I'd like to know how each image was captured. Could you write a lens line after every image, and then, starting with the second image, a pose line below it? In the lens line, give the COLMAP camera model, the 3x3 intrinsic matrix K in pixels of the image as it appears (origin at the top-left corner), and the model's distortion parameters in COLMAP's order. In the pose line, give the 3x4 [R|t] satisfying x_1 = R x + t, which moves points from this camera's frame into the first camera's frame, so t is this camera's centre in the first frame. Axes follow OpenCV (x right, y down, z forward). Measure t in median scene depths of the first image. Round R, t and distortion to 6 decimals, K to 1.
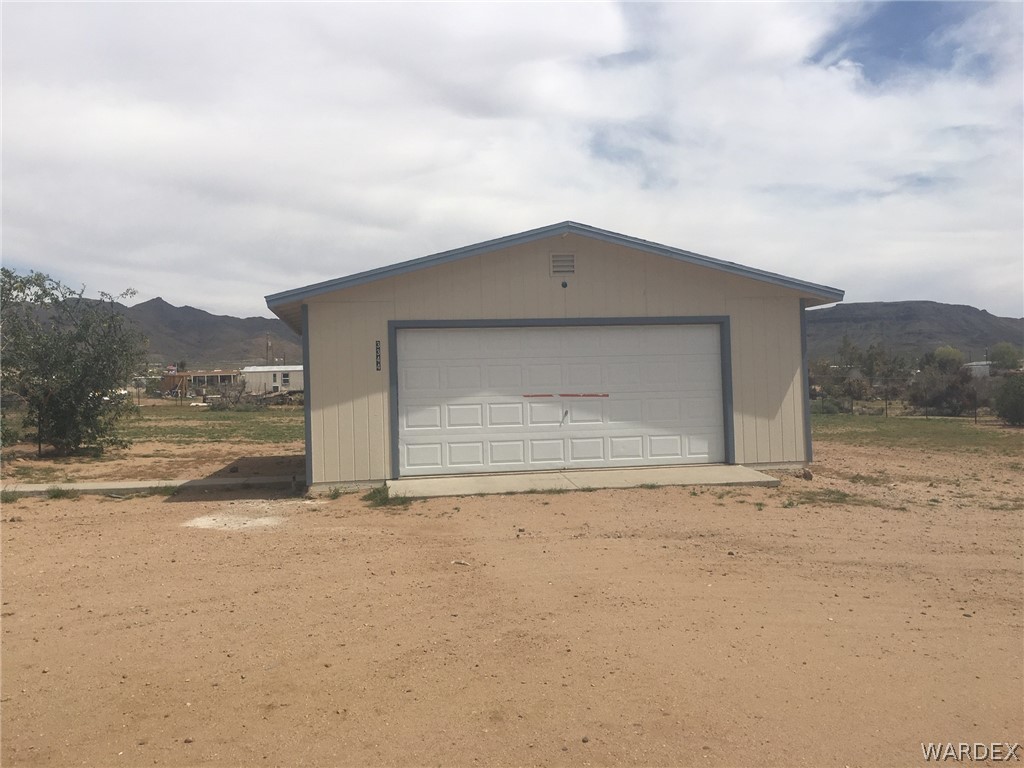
lens RADIAL K [[869.4, 0, 512.0], [0, 869.4, 384.0], [0, 0, 1]] dist [0.035427, 0.000205]
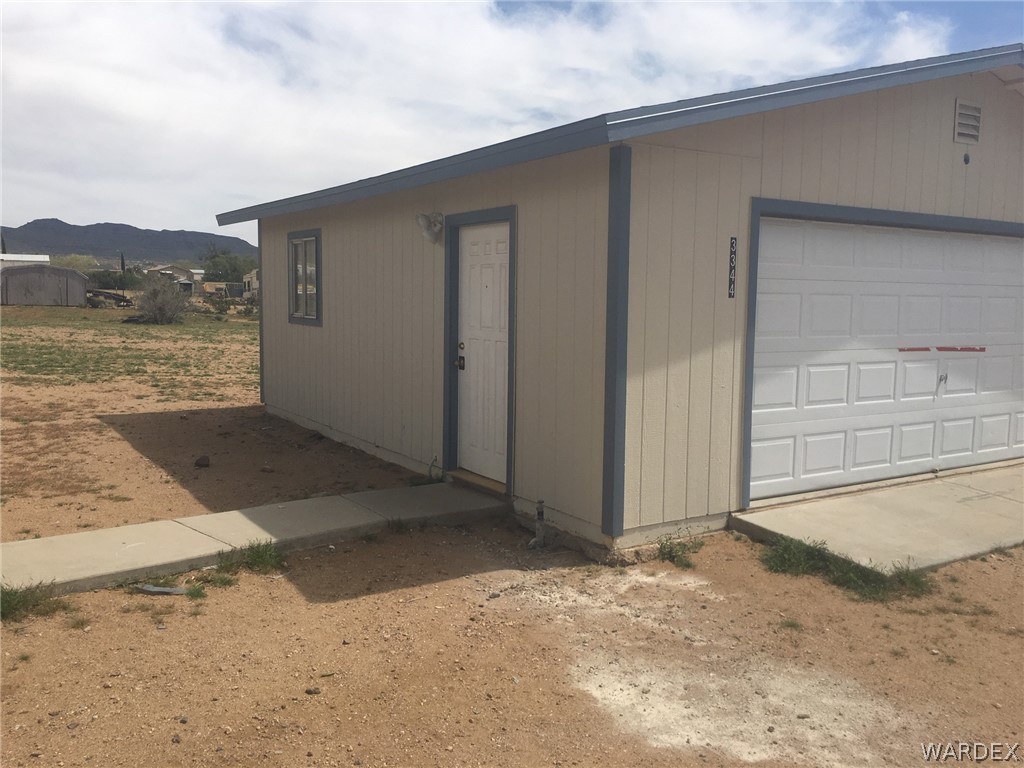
lens RADIAL K [[869.4, 0, 512.0], [0, 869.4, 384.0], [0, 0, 1]] dist [0.035427, 0.000205]
pose [[0.916394, -0.001200, 0.400276, -0.458676], [-0.039294, 0.994896, 0.092940, -0.007483], [-0.398345, -0.100898, 0.911669, 0.577964]]
